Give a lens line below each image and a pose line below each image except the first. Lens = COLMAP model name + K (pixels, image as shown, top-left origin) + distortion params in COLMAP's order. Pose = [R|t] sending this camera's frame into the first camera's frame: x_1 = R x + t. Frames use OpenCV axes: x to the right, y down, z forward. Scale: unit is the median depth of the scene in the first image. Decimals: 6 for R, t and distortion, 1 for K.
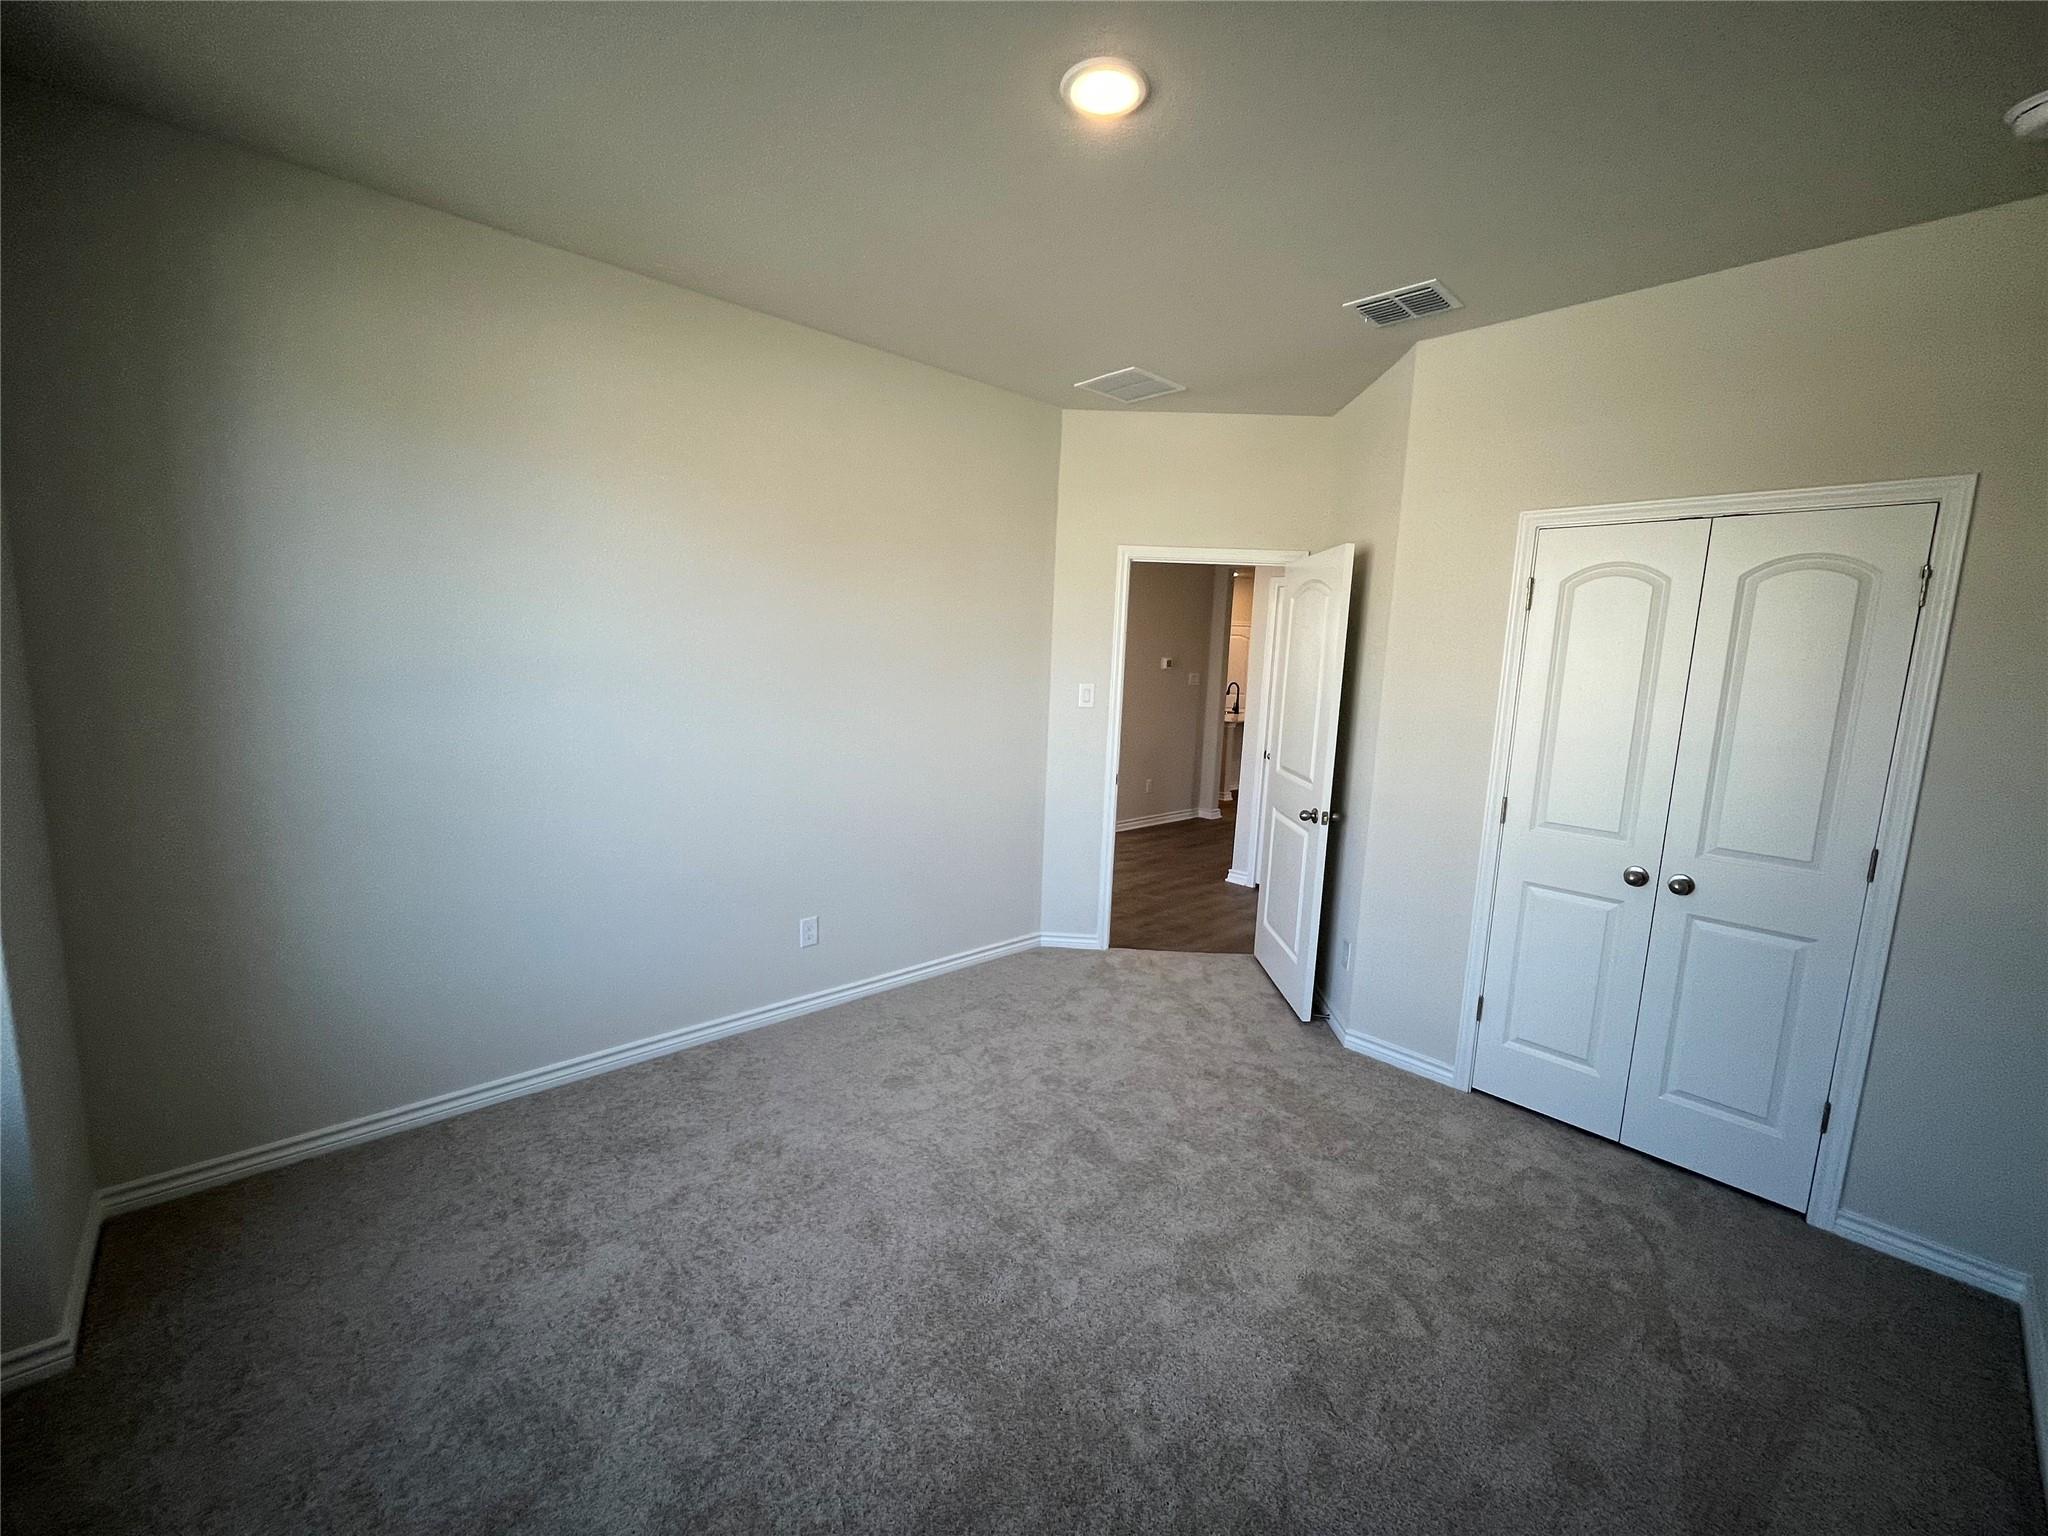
lens RADIAL K [[838.1, 0, 1021.9], [0, 838.1, 766.1], [0, 0, 1]] dist [-0.004043, 0.000624]
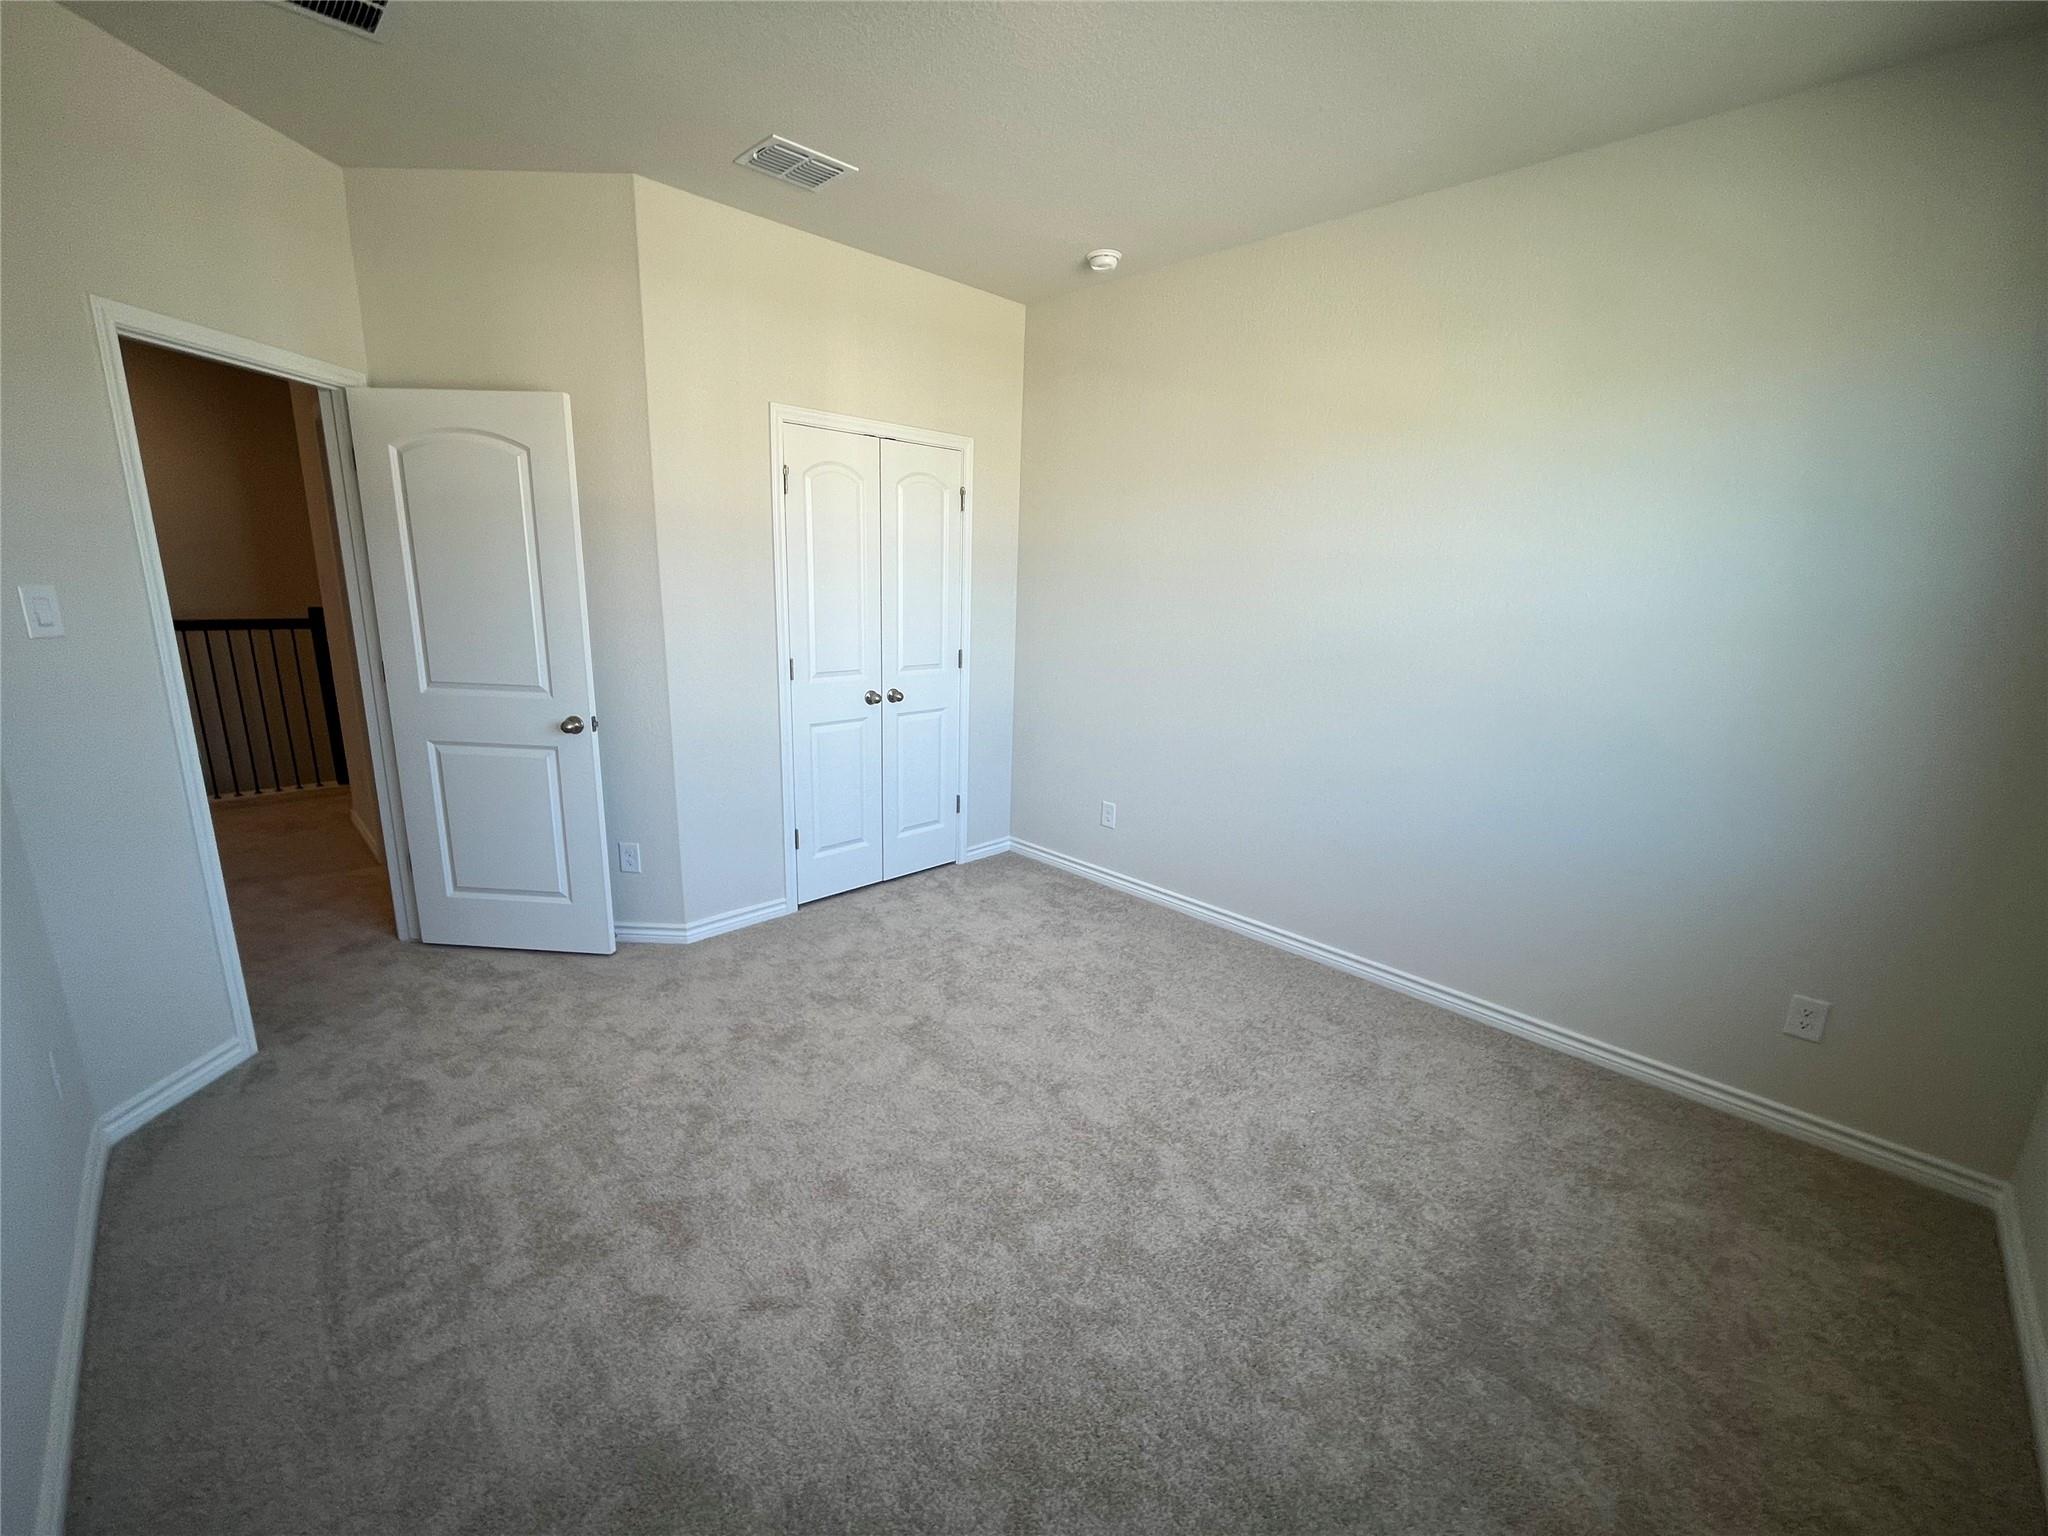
lens RADIAL K [[838.1, 0, 1020.7], [0, 838.1, 770.0], [0, 0, 1]] dist [-0.004043, 0.000624]
pose [[-0.018604, -0.268600, 0.963072, -0.576069], [0.113242, 0.956475, 0.268947, -0.089276], [-0.993393, 0.114064, 0.012622, 0.644689]]
